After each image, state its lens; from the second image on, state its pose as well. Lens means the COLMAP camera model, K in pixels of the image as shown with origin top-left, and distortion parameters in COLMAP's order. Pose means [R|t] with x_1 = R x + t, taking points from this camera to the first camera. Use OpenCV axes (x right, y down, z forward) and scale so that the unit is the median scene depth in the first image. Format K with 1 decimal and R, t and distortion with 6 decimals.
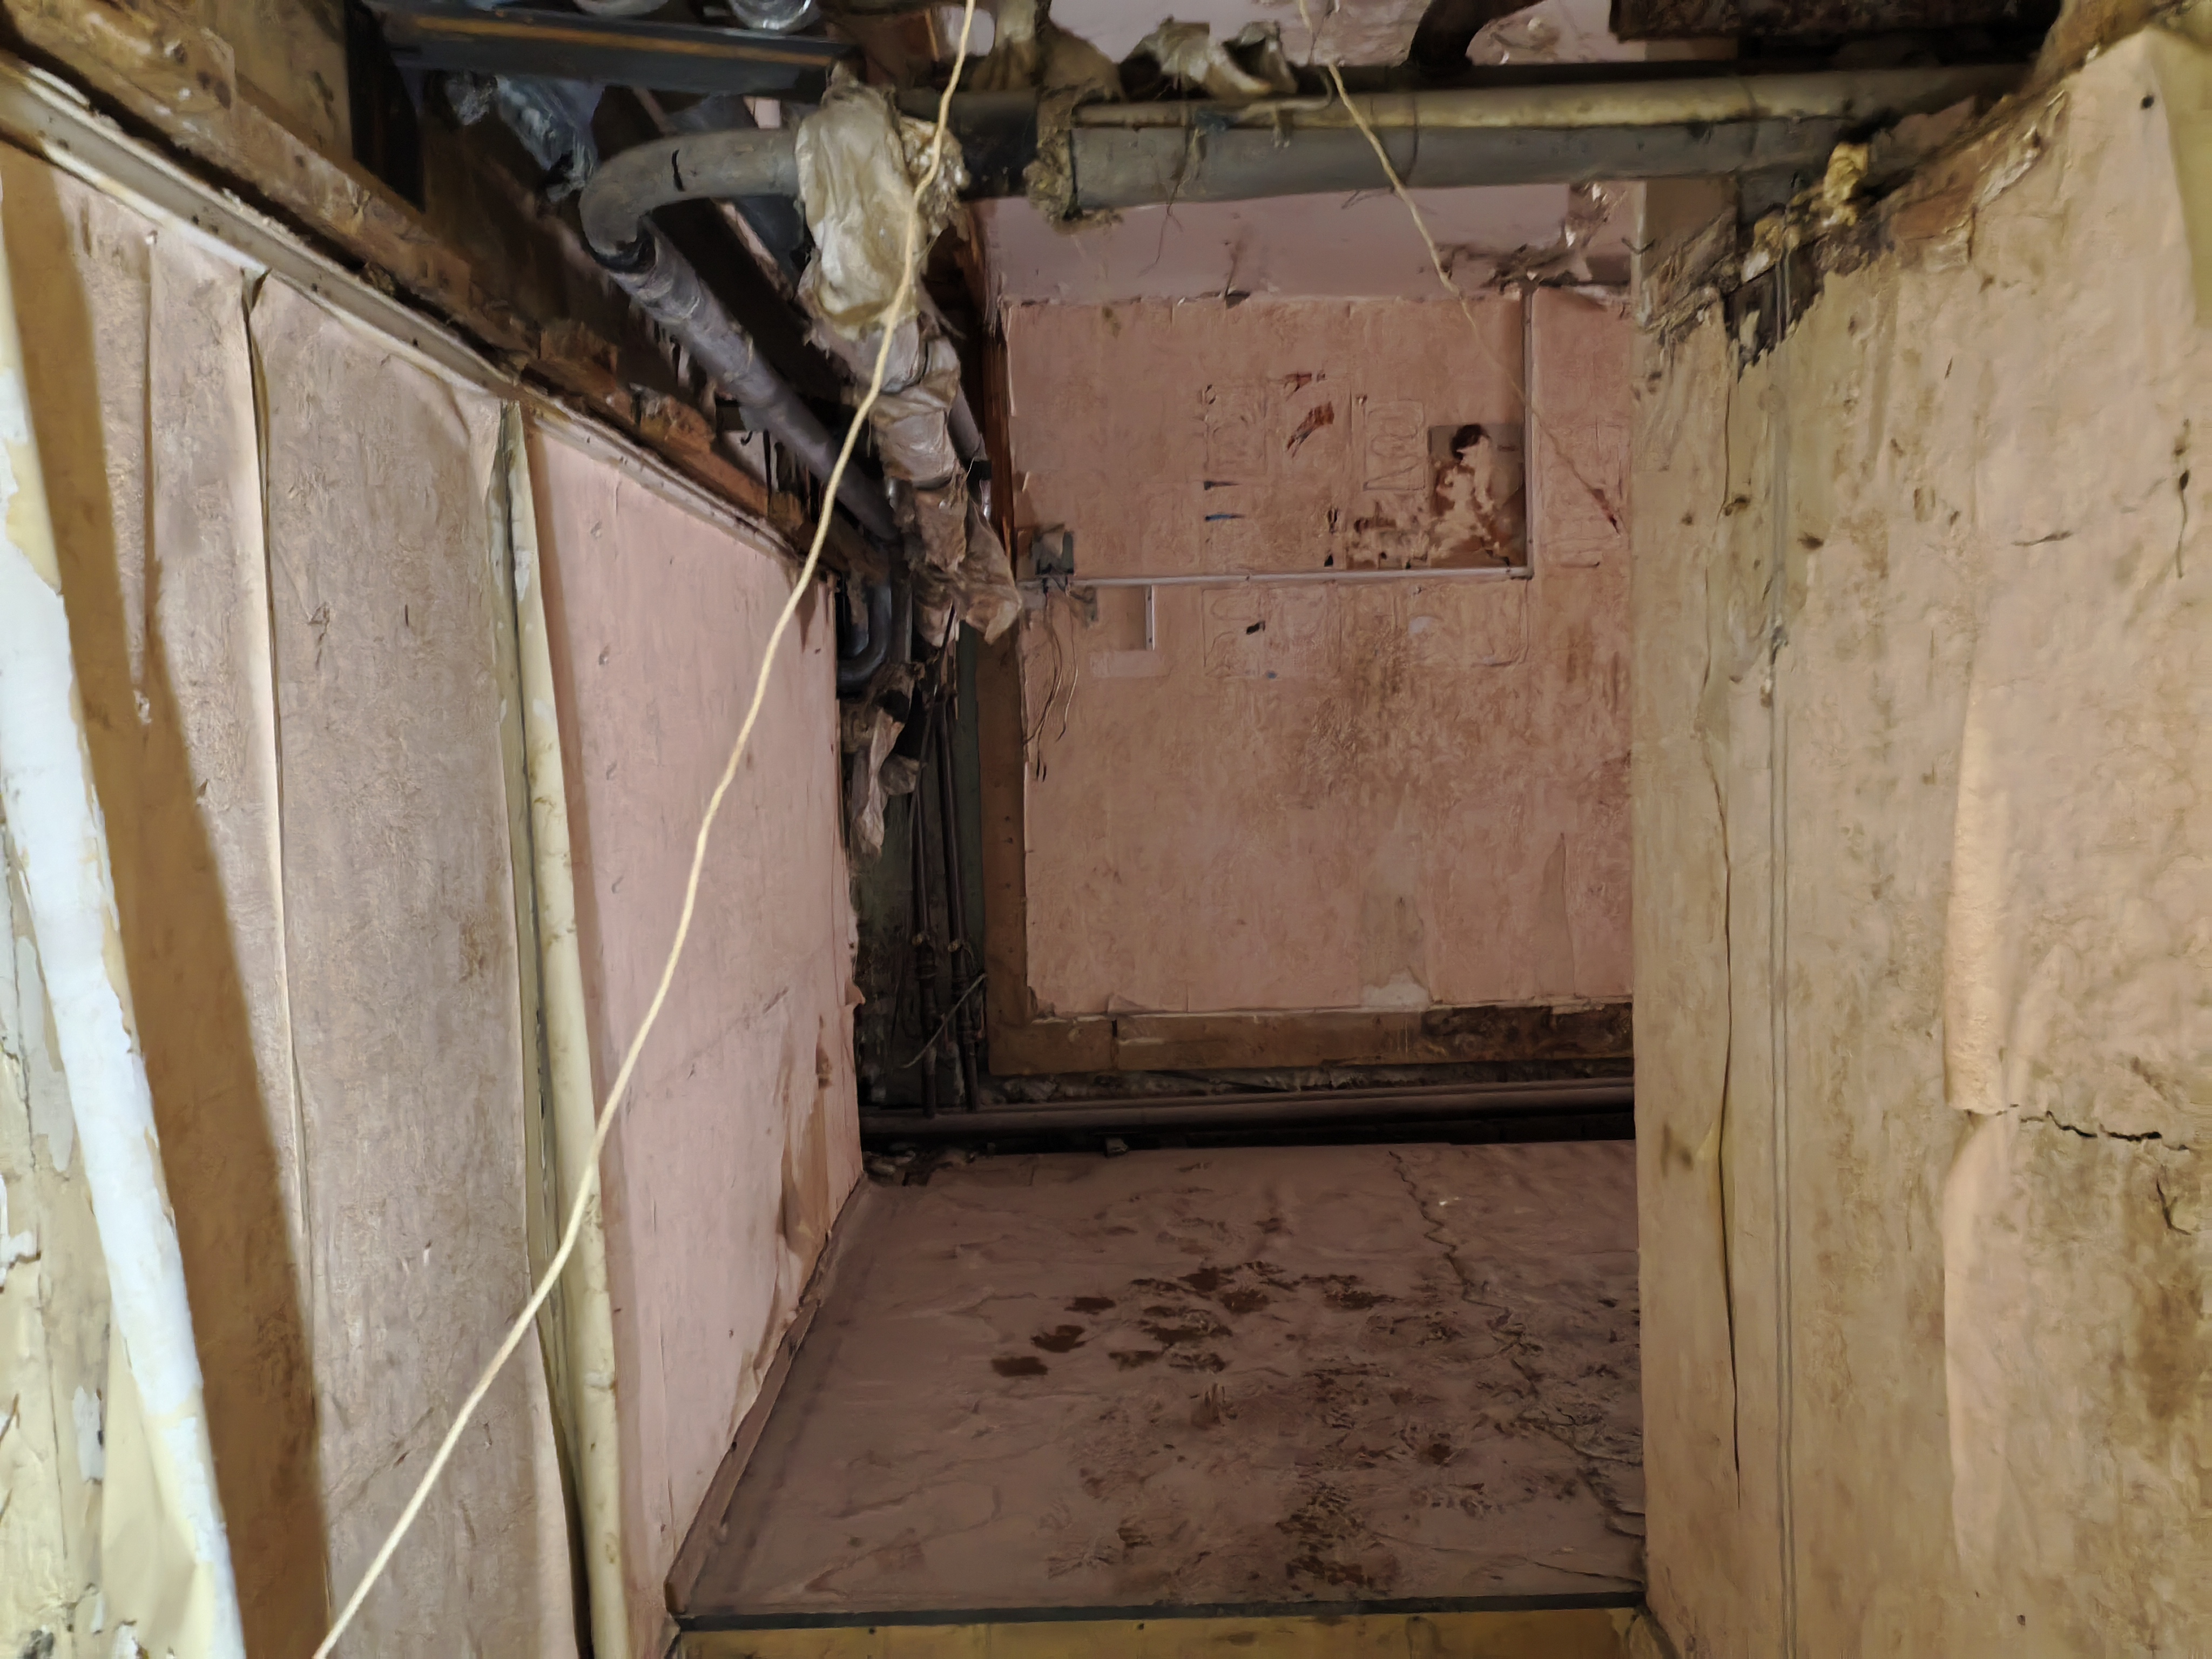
lens RADIAL K [[1689.5, 0, 1106.0], [0, 1689.5, 829.5], [0, 0, 1]] dist [-0.026169, 0.164621]
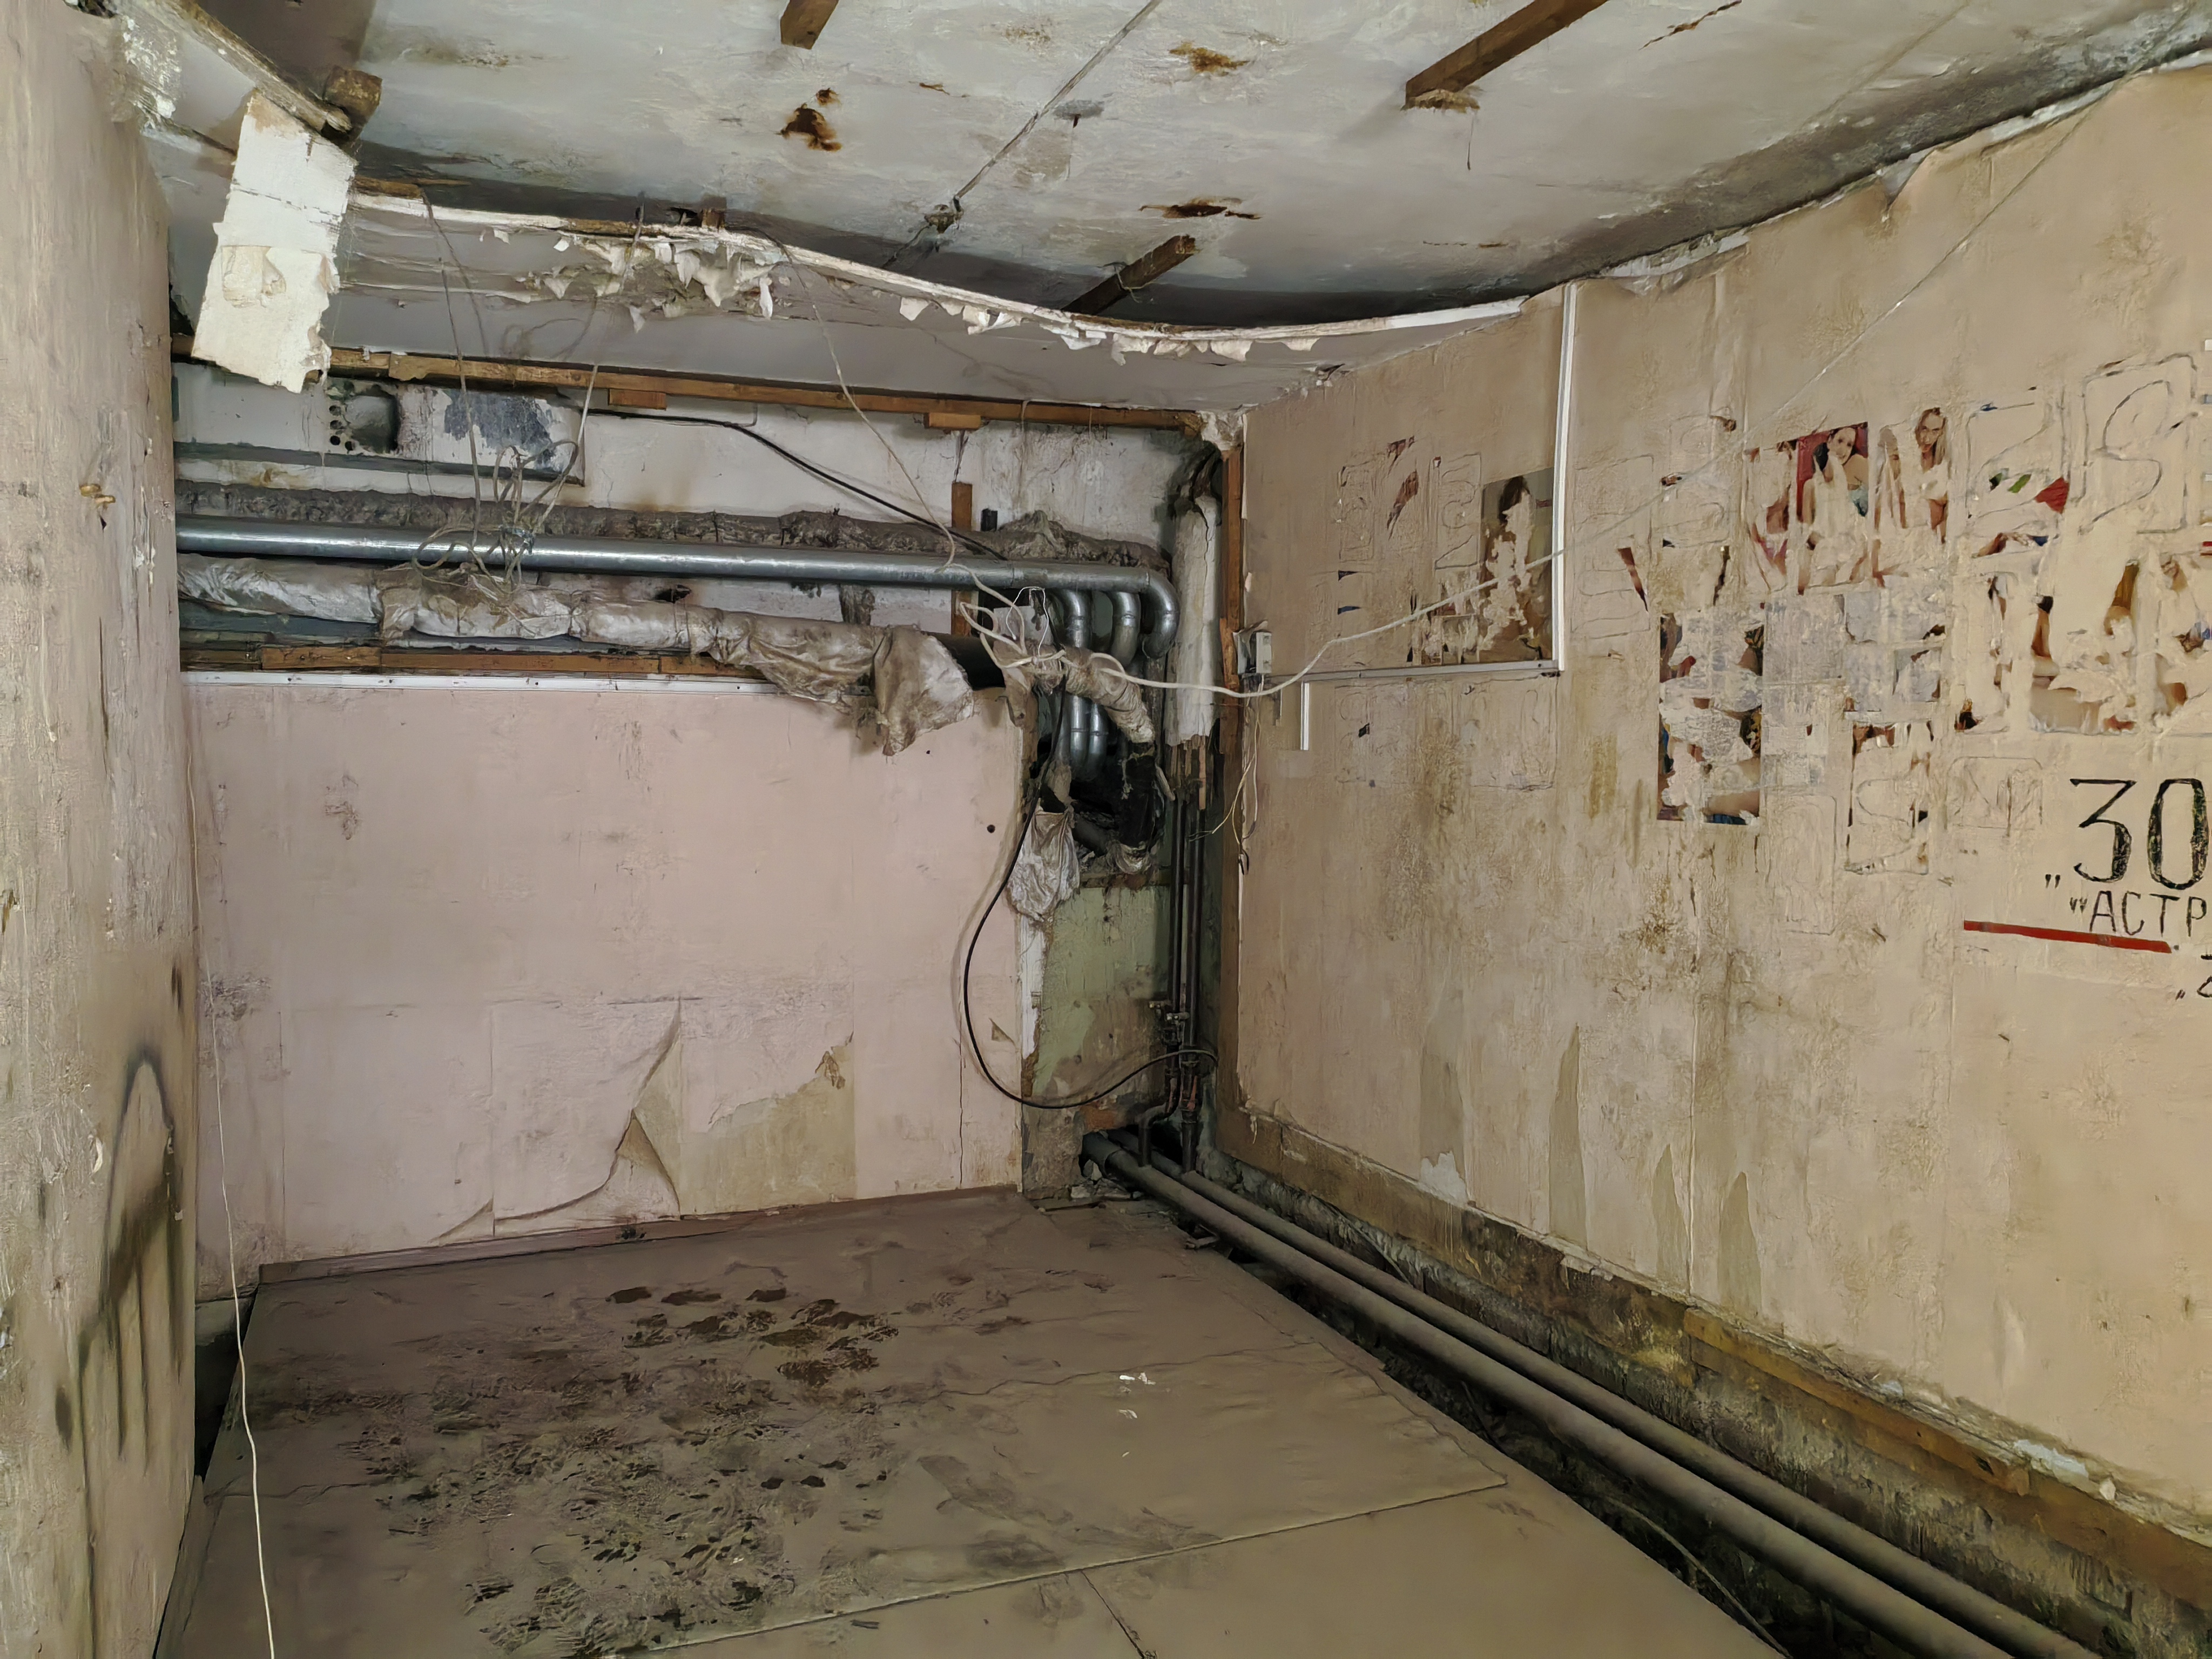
lens RADIAL K [[1689.5, 0, 1106.0], [0, 1689.5, 829.5], [0, 0, 1]] dist [-0.026169, 0.164621]
pose [[0.369721, 0.082936, -0.925434, 0.876153], [-0.072505, 0.995546, 0.060252, -0.112006], [0.926309, 0.044822, 0.374088, 0.542566]]
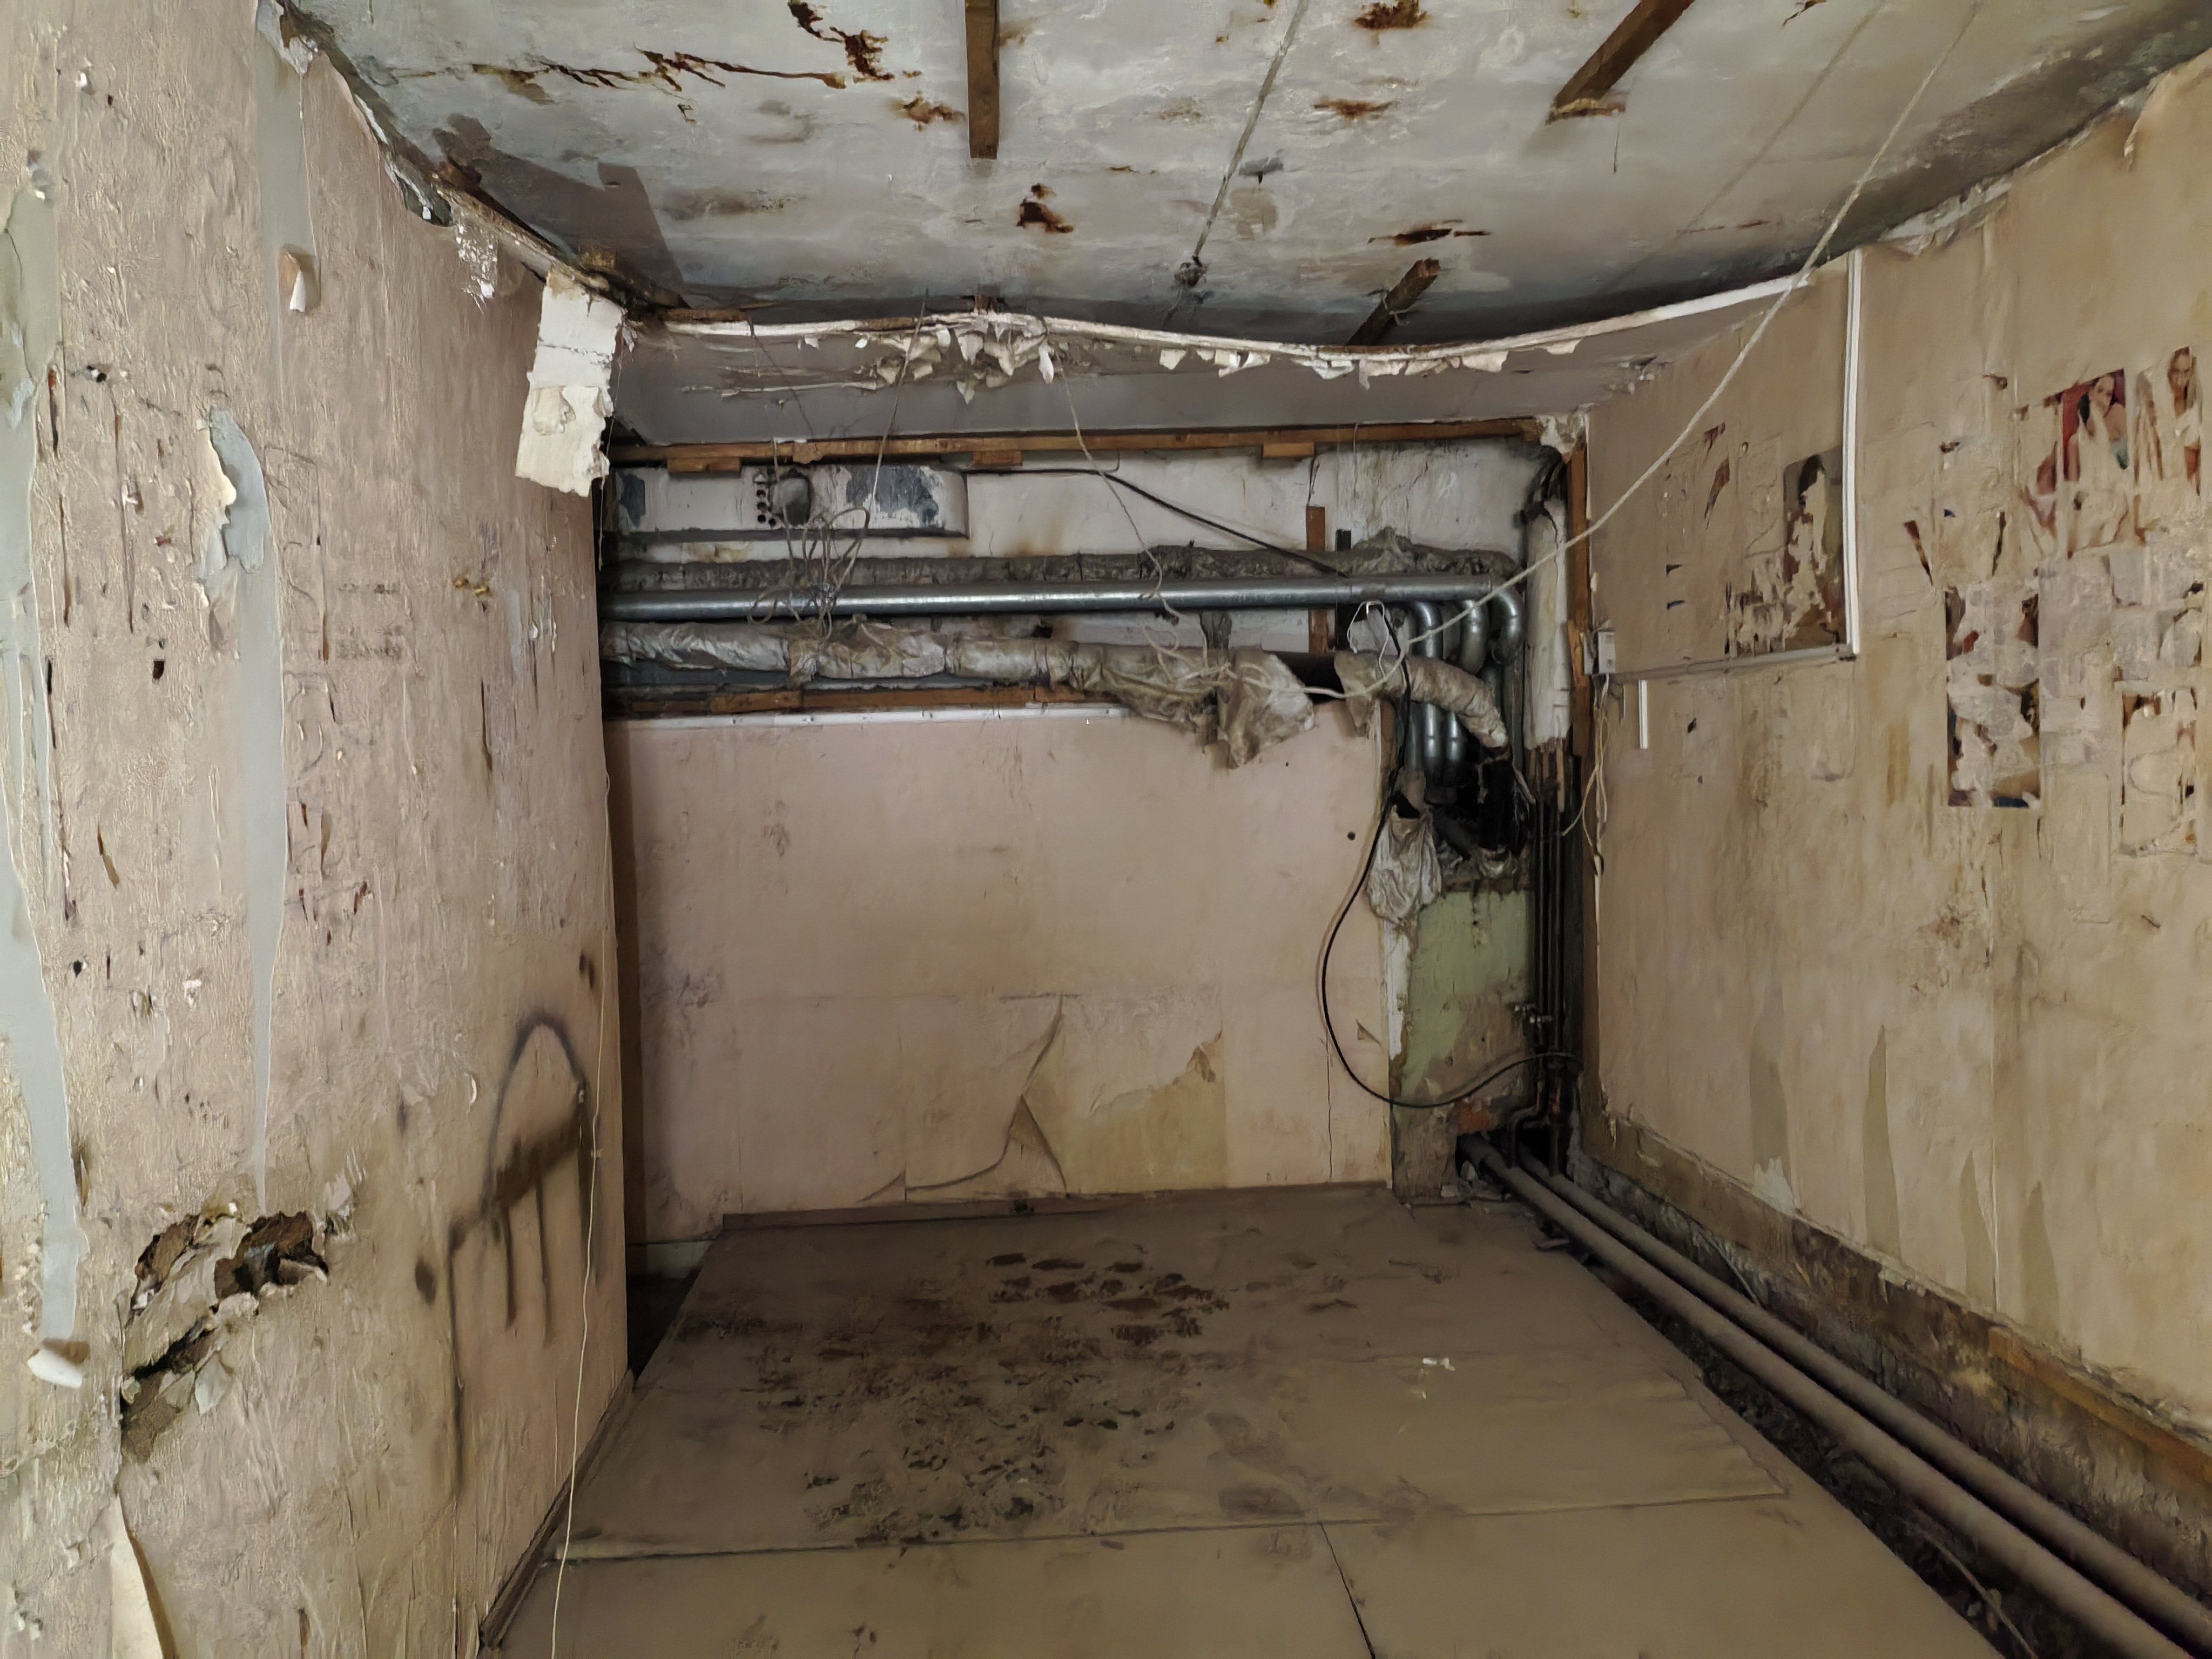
lens RADIAL K [[1684.7, 0, 1106.0], [0, 1684.7, 829.5], [0, 0, 1]] dist [0.034826, 0.010649]
pose [[0.059845, 0.066484, -0.995991, 0.957103], [-0.030889, 0.997425, 0.064724, -0.114044], [0.997730, 0.026891, 0.061745, 0.645202]]
